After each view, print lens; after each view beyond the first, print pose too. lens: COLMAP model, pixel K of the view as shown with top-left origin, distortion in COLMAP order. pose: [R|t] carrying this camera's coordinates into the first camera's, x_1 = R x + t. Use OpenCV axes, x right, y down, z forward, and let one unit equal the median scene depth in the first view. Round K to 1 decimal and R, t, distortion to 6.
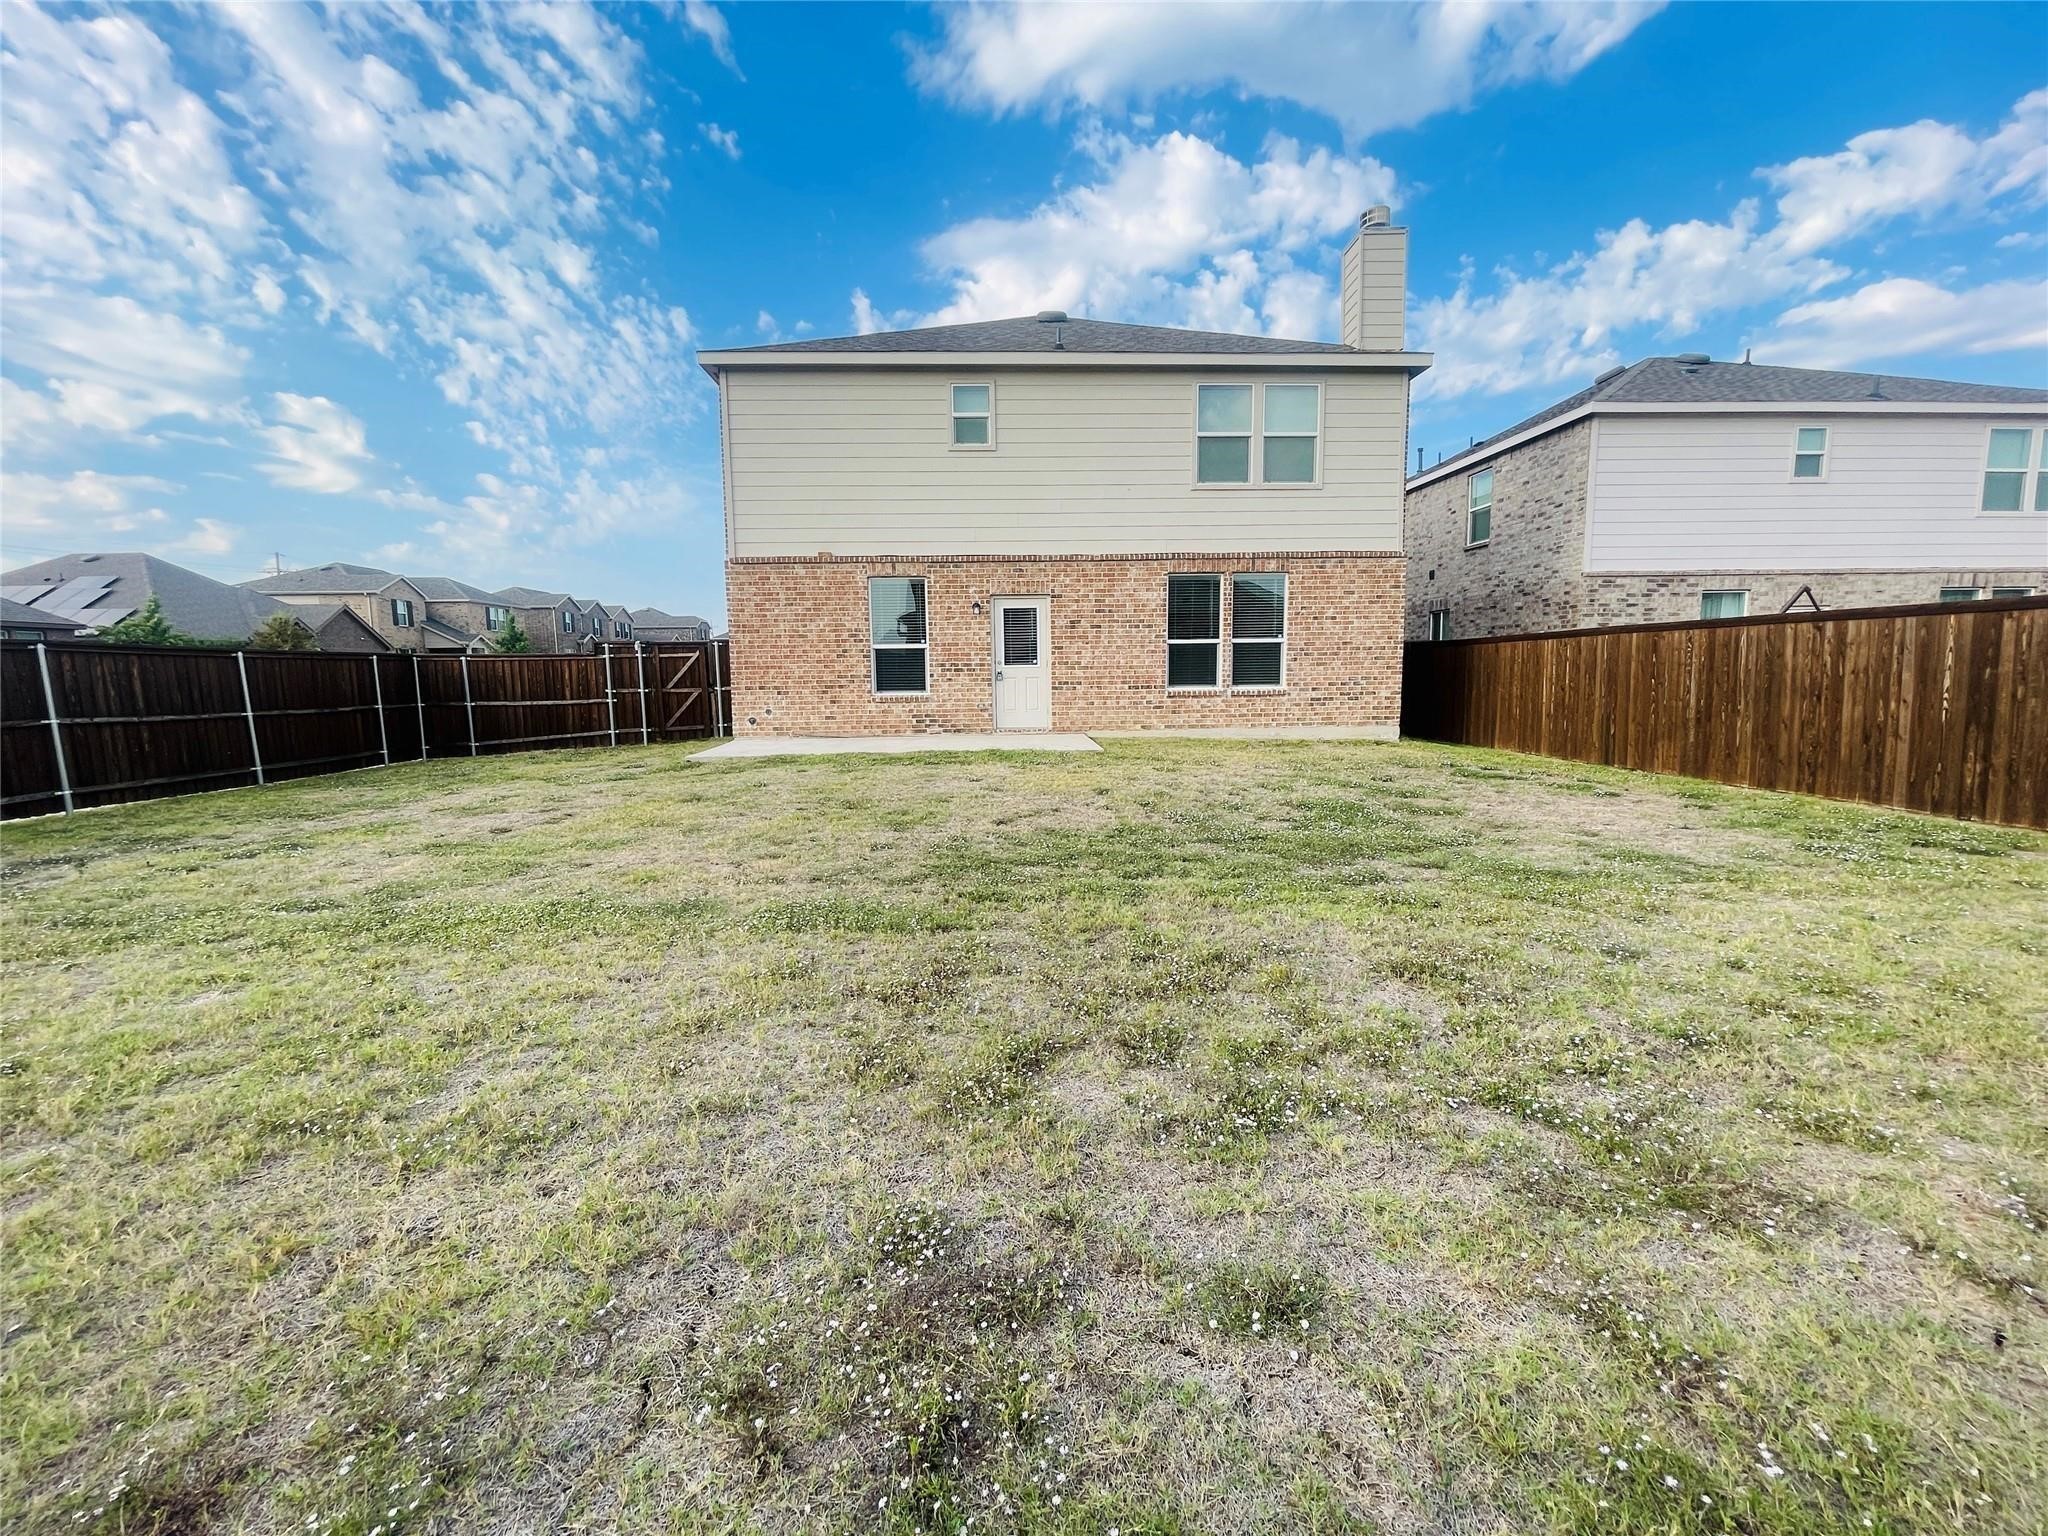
lens RADIAL K [[828.5, 0, 1024.0], [0, 828.5, 768.0], [0, 0, 1]] dist [-0.013187, 0.006408]
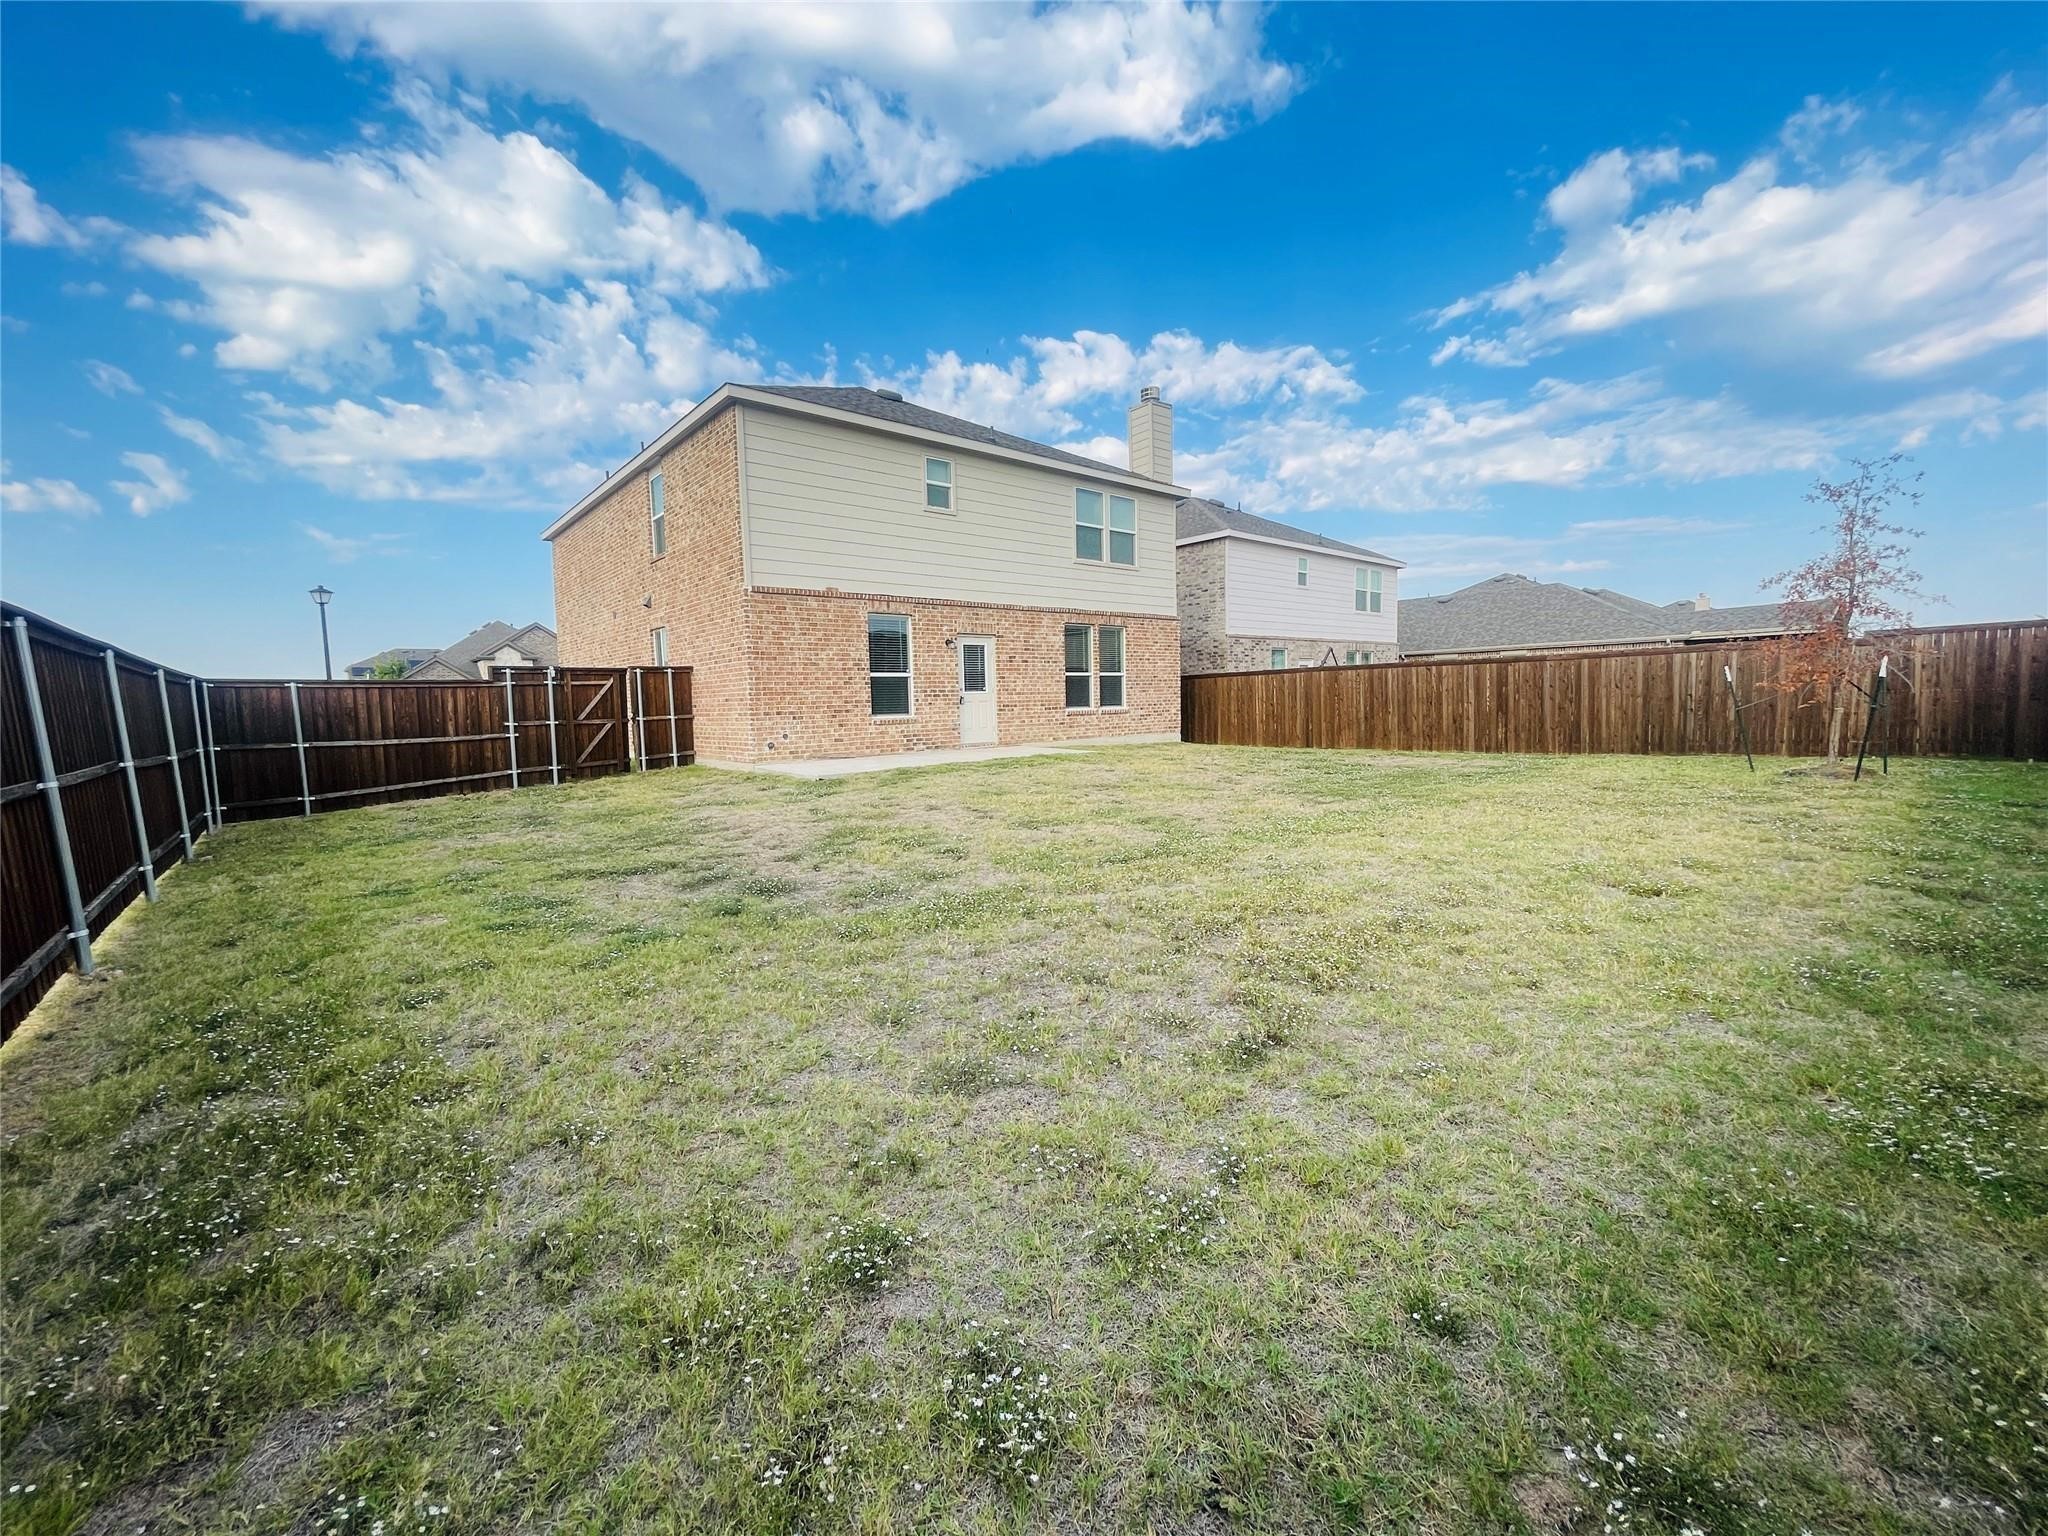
lens RADIAL K [[828.5, 0, 1024.0], [0, 828.5, 768.0], [0, 0, 1]] dist [-0.013187, 0.006408]
pose [[0.785282, -0.056642, 0.616541, -0.710106], [0.087268, 0.995991, -0.019650, 0.017731], [-0.612957, 0.069235, 0.787077, 0.007099]]
